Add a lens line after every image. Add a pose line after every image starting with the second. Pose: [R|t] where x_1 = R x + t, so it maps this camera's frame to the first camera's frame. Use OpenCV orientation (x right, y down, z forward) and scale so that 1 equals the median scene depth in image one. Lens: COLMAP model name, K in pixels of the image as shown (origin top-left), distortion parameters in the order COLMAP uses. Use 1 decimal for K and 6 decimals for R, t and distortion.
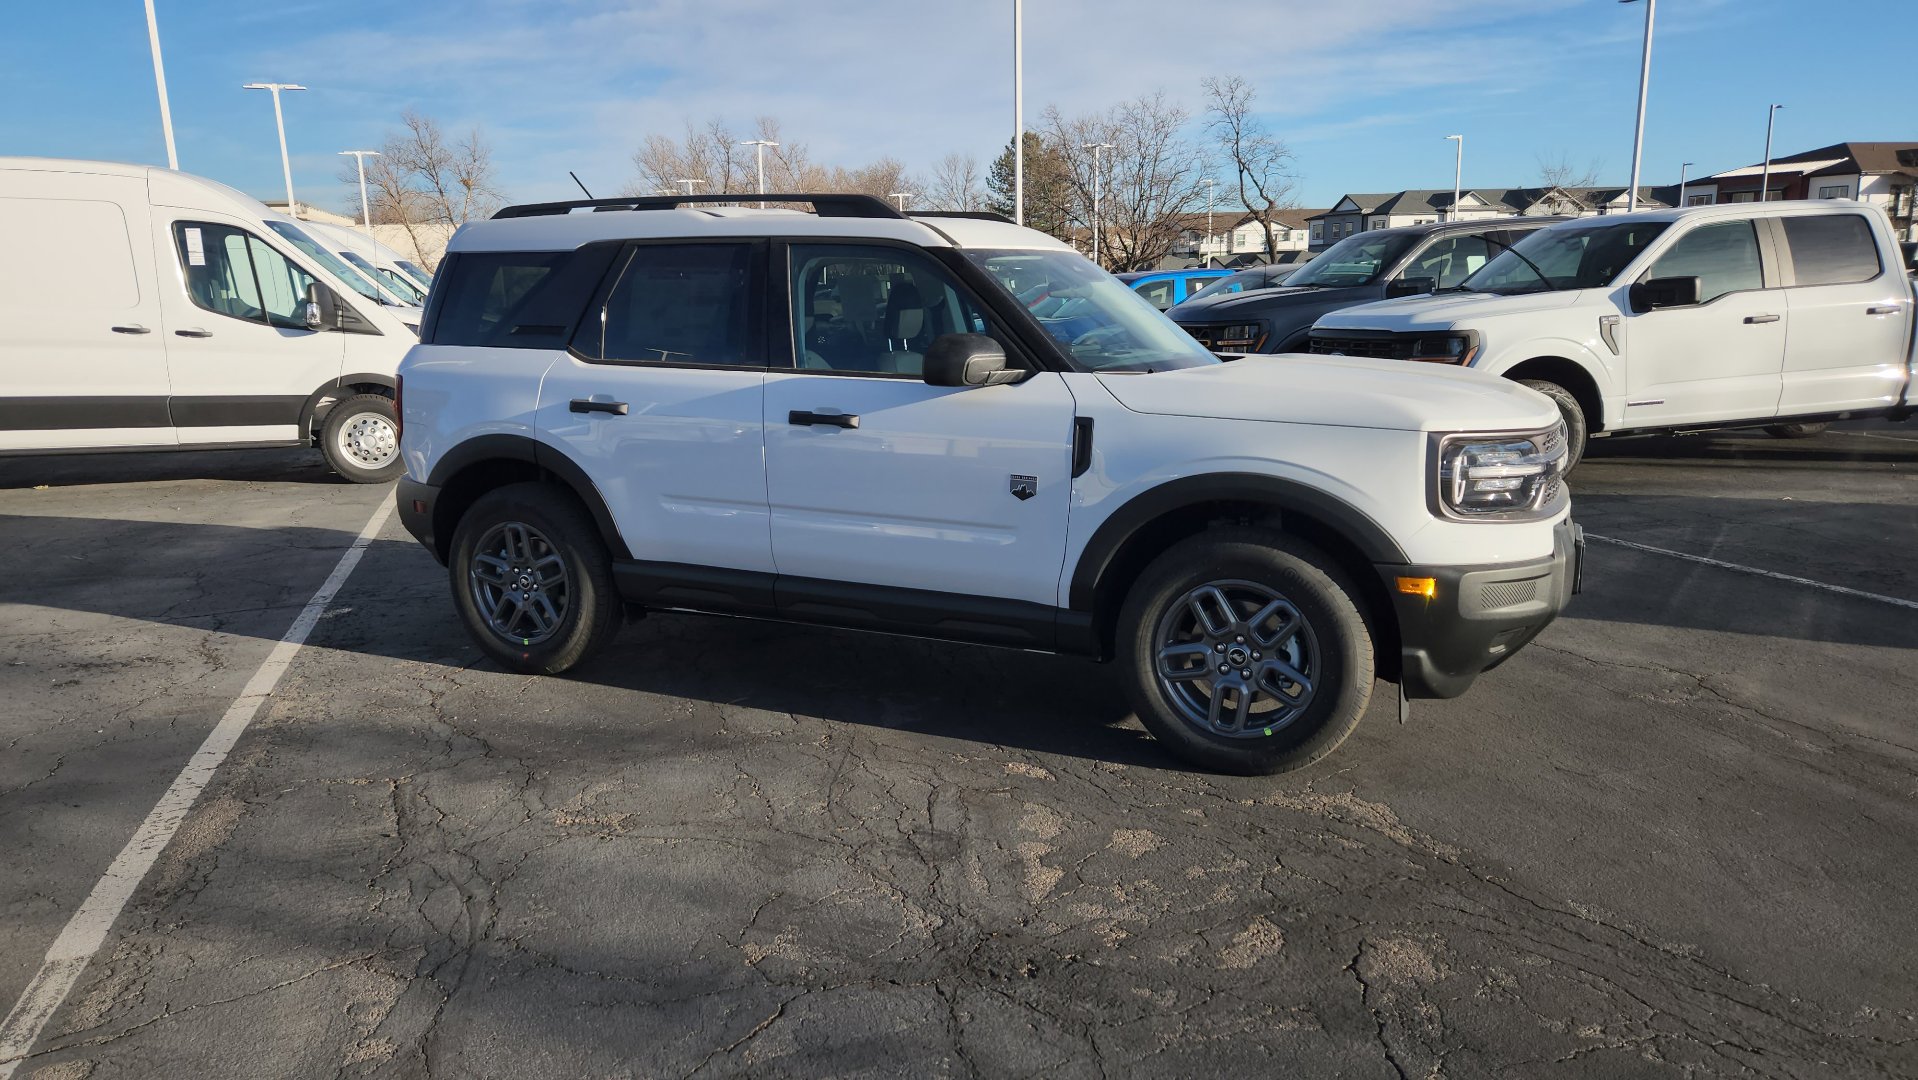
lens RADIAL K [[1280.5, 0, 940.7], [0, 1280.5, 547.1], [0, 0, 1]] dist [0.069514, -0.054374]
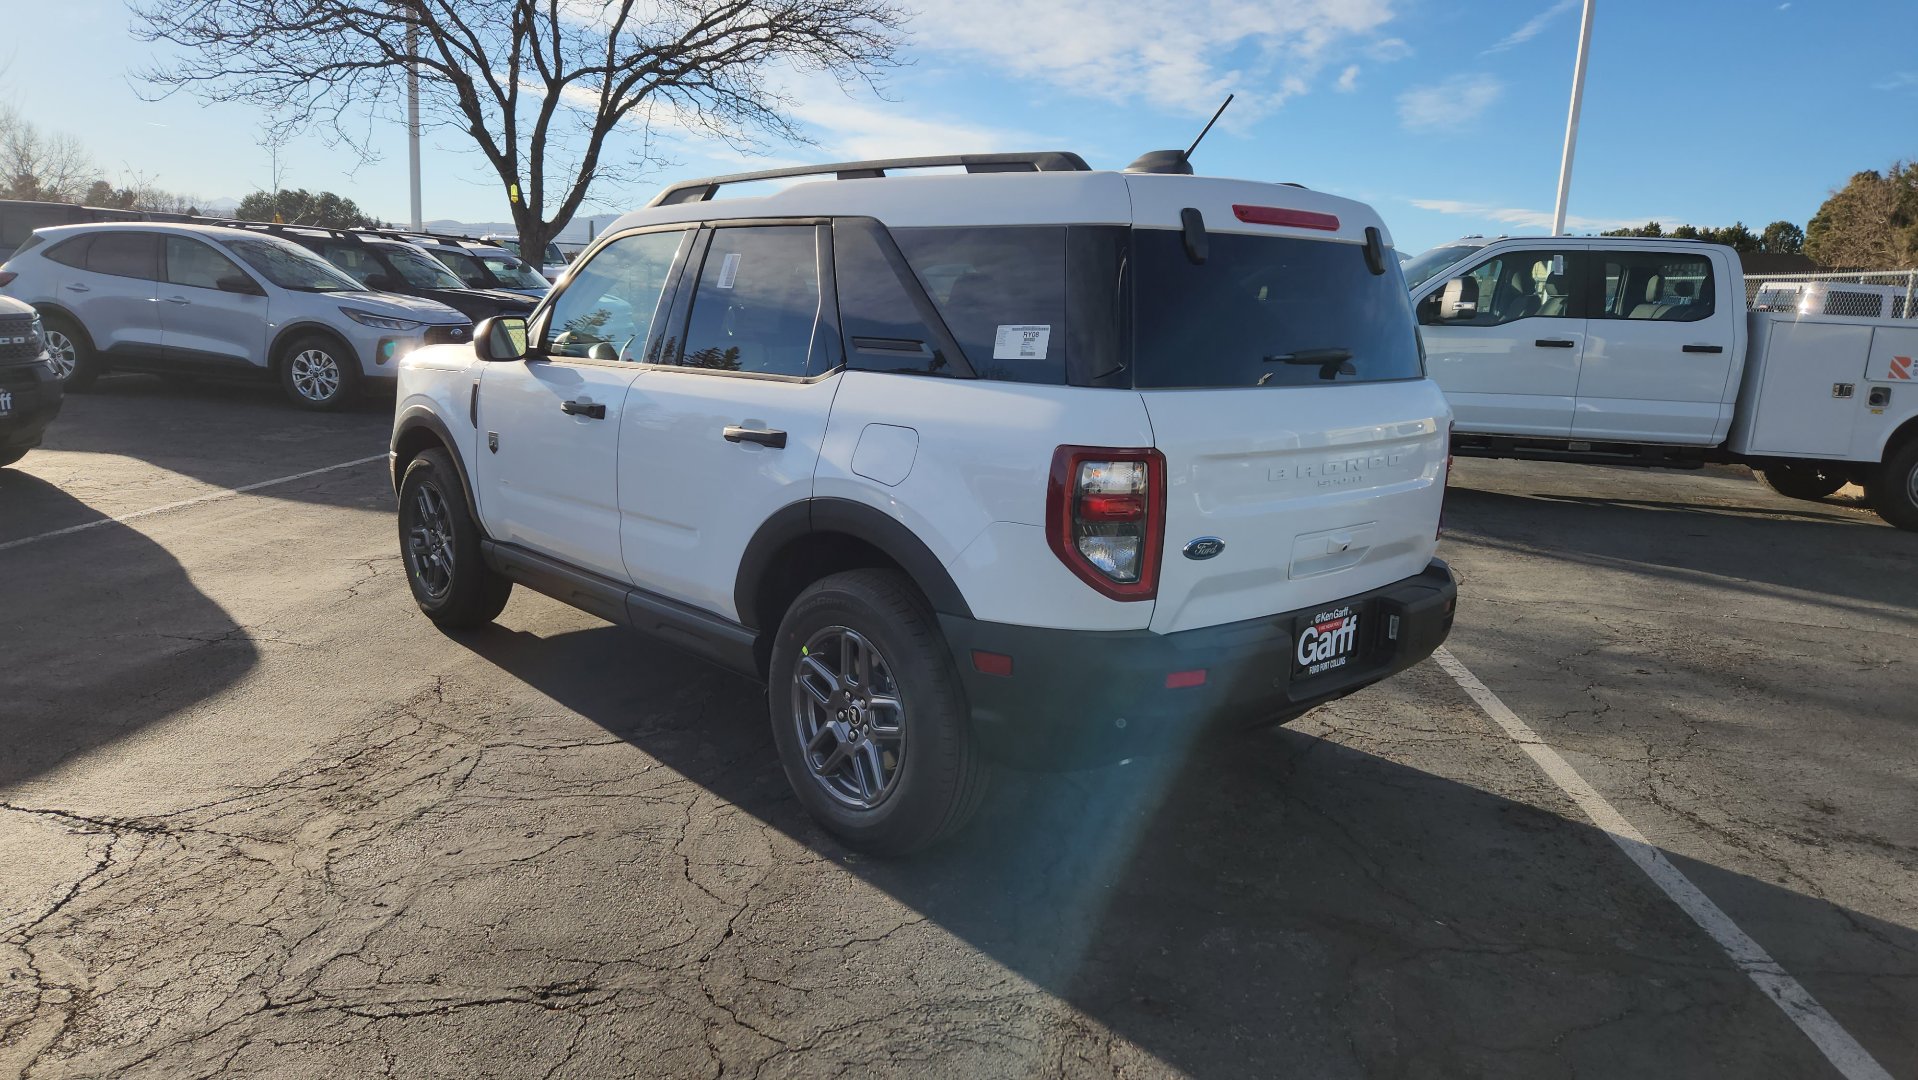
lens RADIAL K [[1268.0, 0, 927.6], [0, 1268.0, 536.3], [0, 0, 1]] dist [0.075462, -0.059727]
pose [[-0.913169, -0.099643, 0.395214, -0.482422], [0.051012, 0.934091, 0.353373, -0.369798], [-0.404377, 0.342850, -0.847899, 1.899966]]
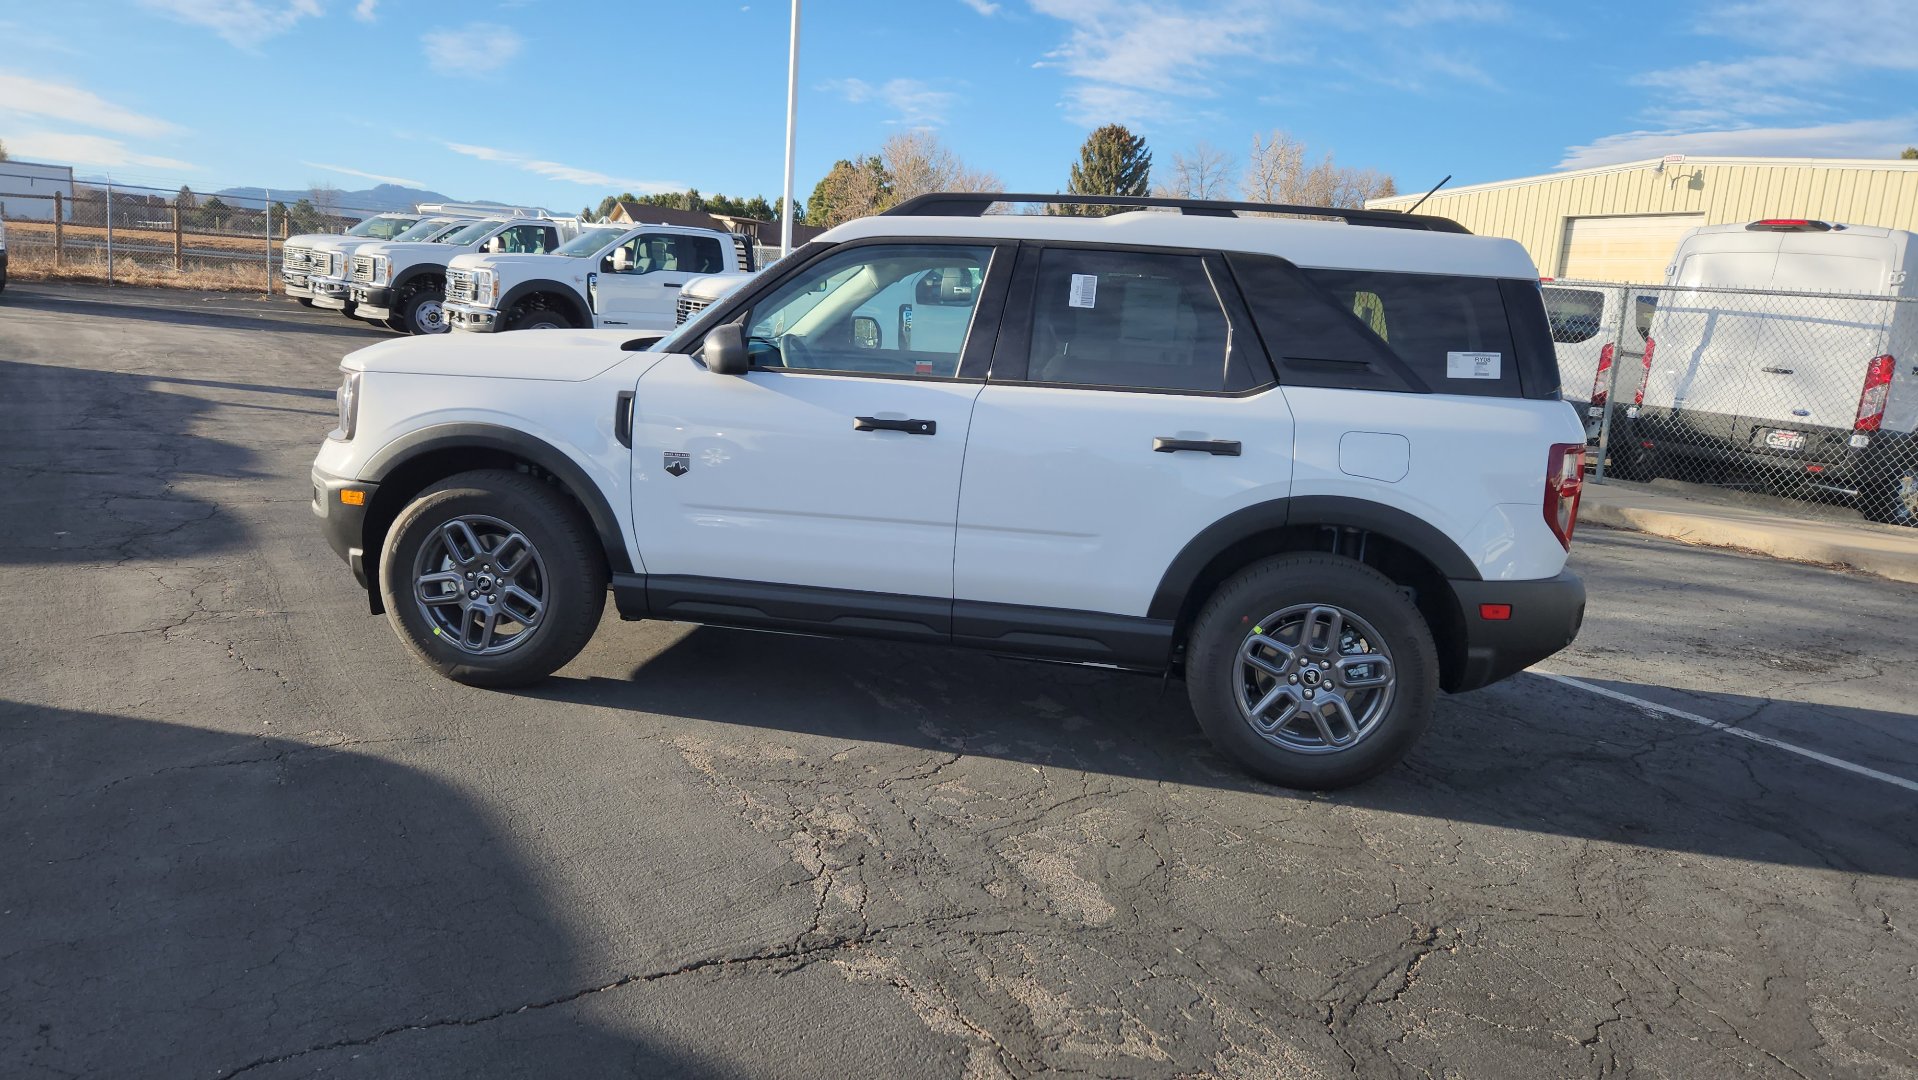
lens RADIAL K [[1266.0, 0, 917.5], [0, 1266.0, 518.6], [0, 0, 1]] dist [0.074093, -0.055418]
pose [[-0.963084, -0.010608, -0.268992, 0.285389], [-0.110484, 0.926766, 0.359023, -0.399805], [0.245485, 0.375489, -0.893726, 2.000177]]
